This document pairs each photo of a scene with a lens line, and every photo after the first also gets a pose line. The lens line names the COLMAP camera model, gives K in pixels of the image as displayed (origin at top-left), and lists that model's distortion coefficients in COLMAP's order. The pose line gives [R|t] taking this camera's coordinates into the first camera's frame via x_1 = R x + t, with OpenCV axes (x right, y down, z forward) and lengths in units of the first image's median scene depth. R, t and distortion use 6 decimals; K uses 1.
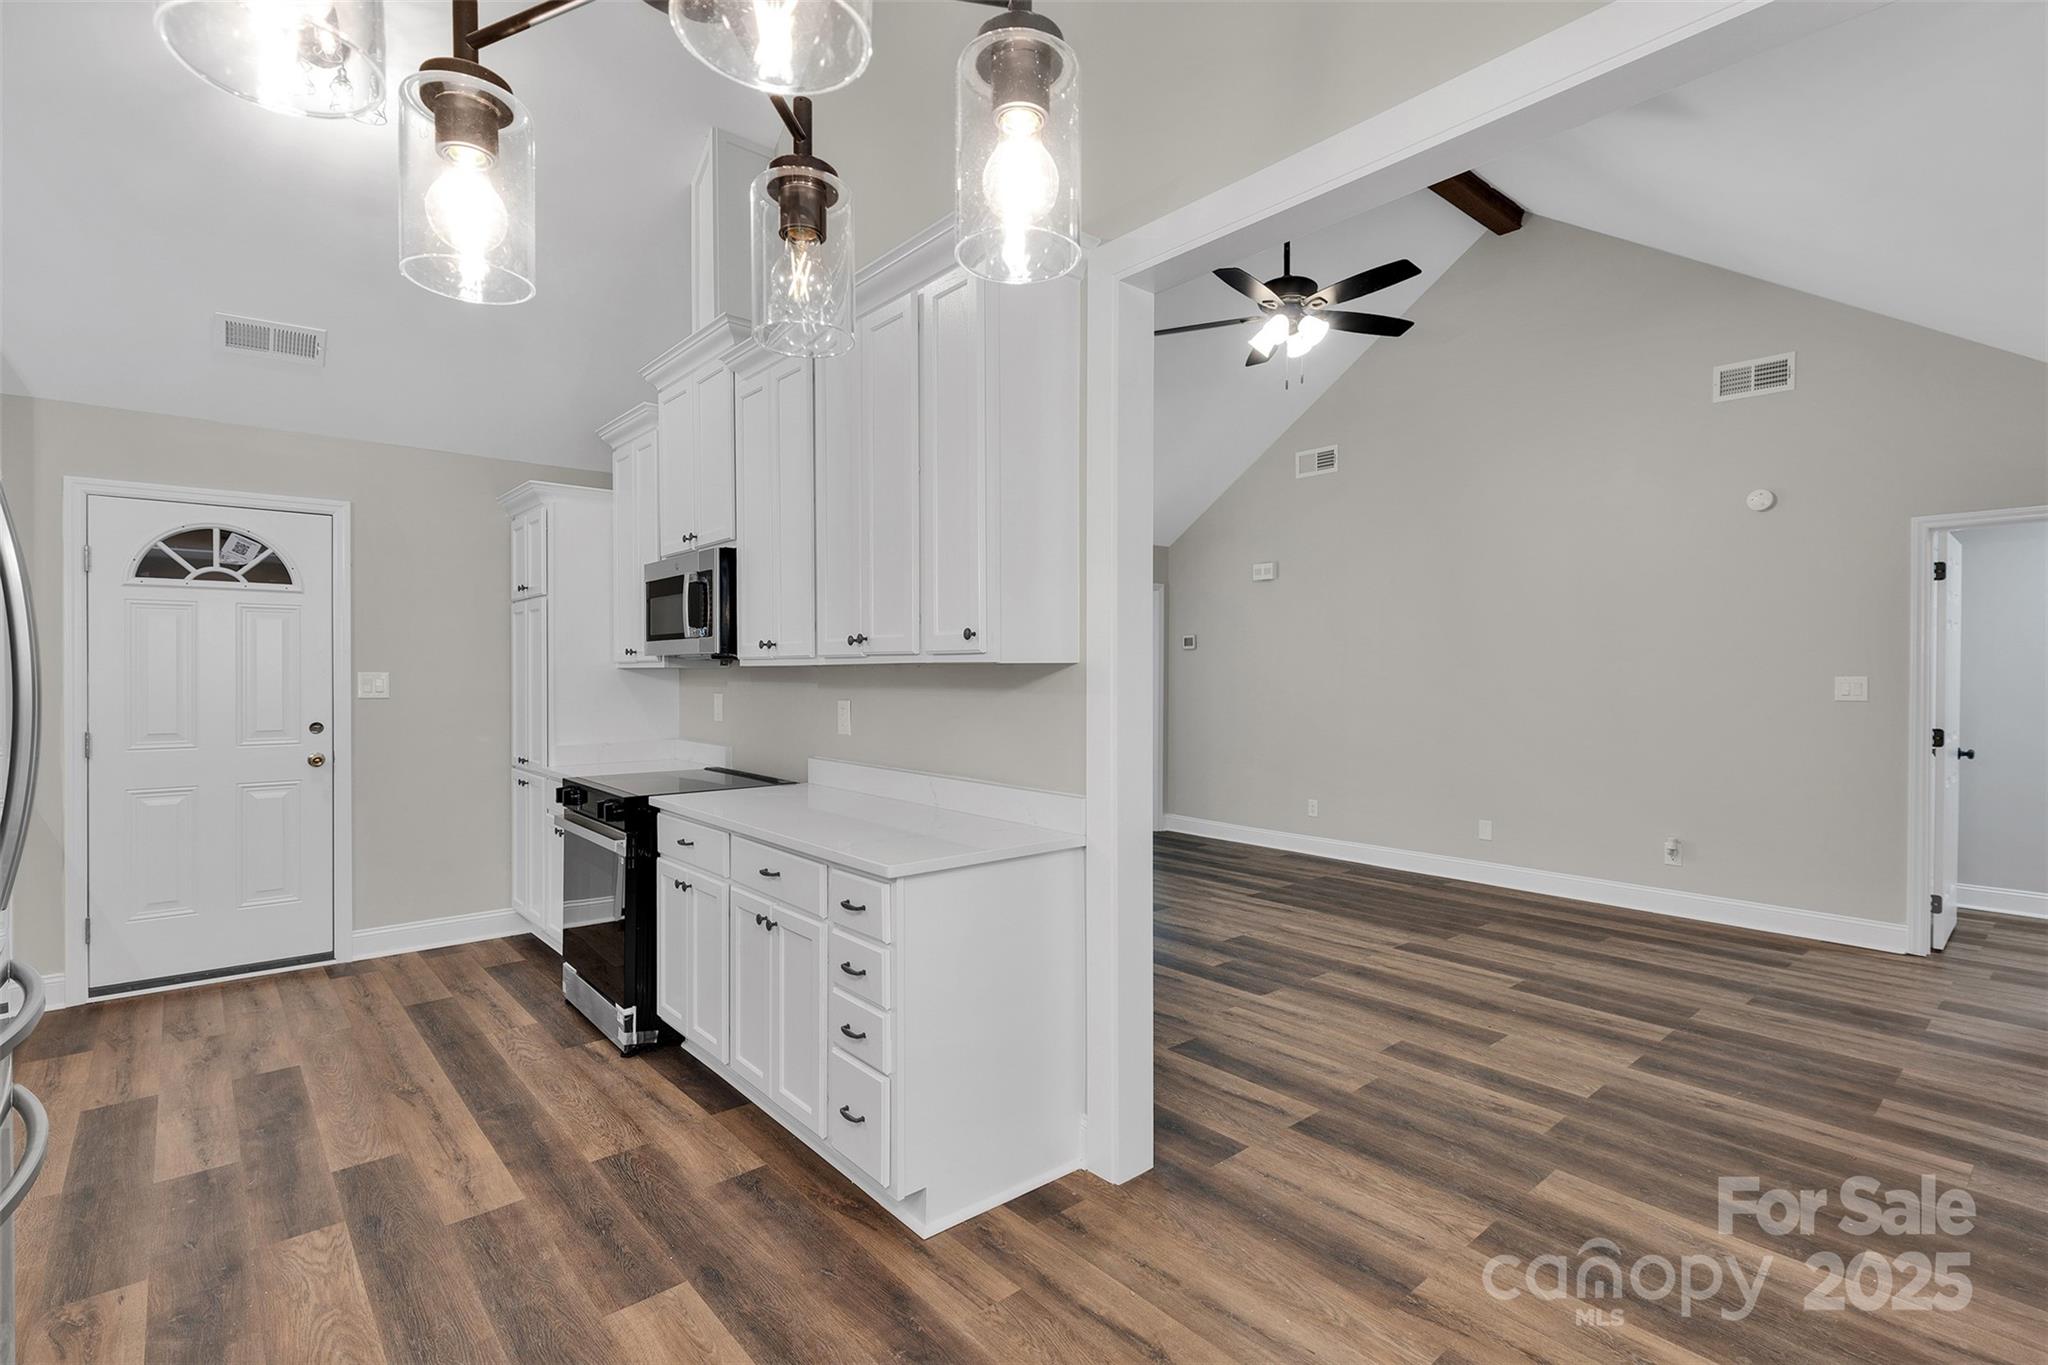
lens RADIAL K [[953.7, 0, 1024.0], [0, 953.7, 682.5], [0, 0, 1]] dist [0.004425, -0.000659]
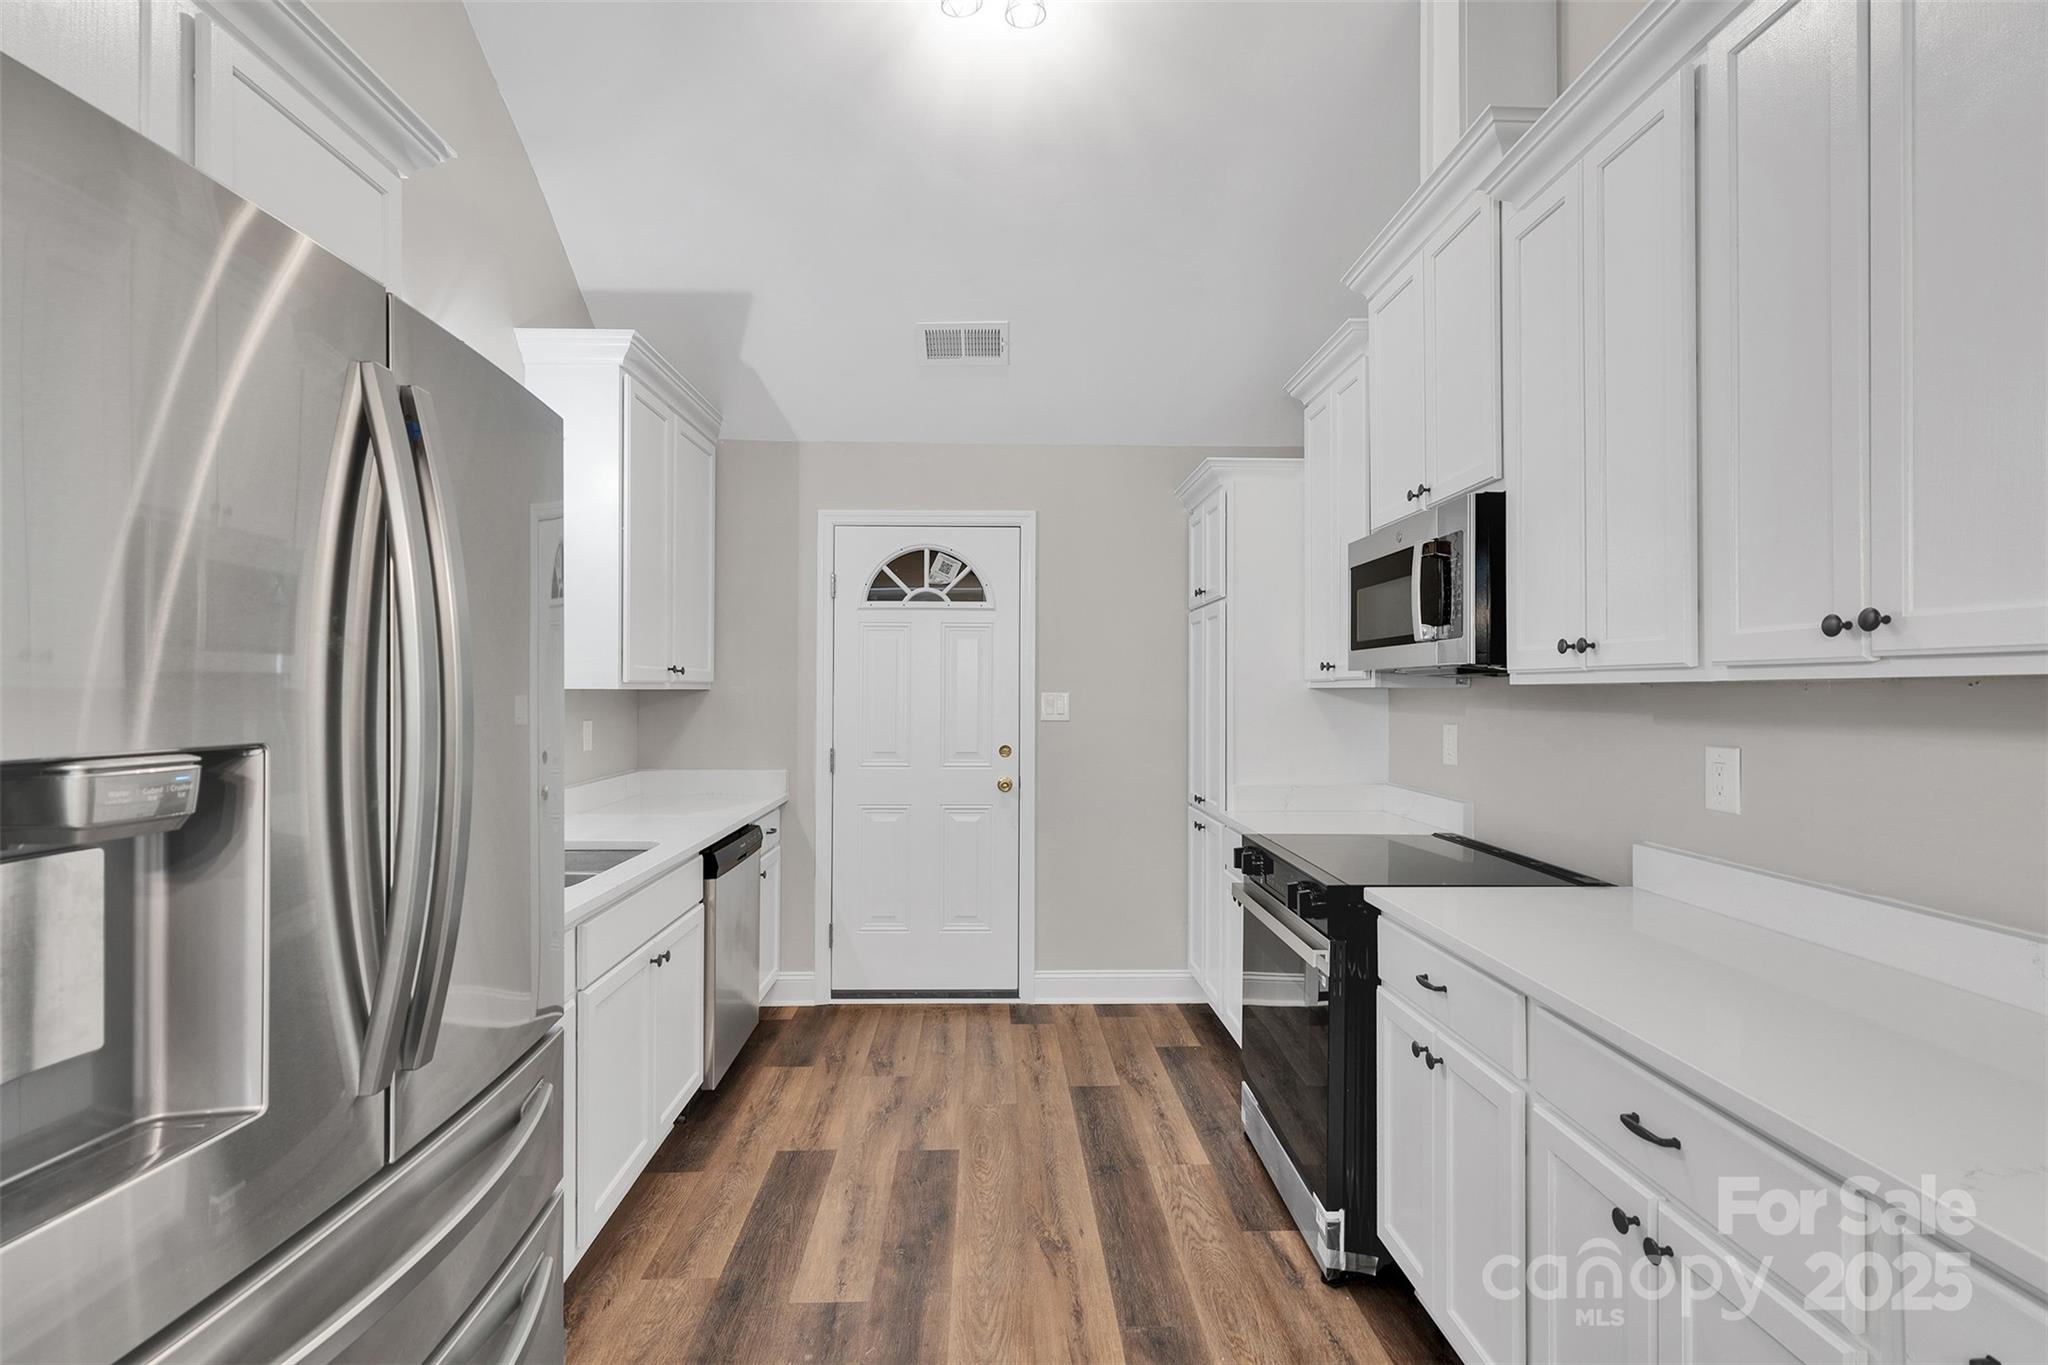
lens RADIAL K [[953.7, 0, 1024.0], [0, 953.7, 682.5], [0, 0, 1]] dist [0.004425, -0.000659]
pose [[0.777716, -0.004345, -0.628600, -0.145767], [-0.008452, 0.999813, -0.017367, -0.004893], [0.628558, 0.018820, 0.777535, 0.308944]]
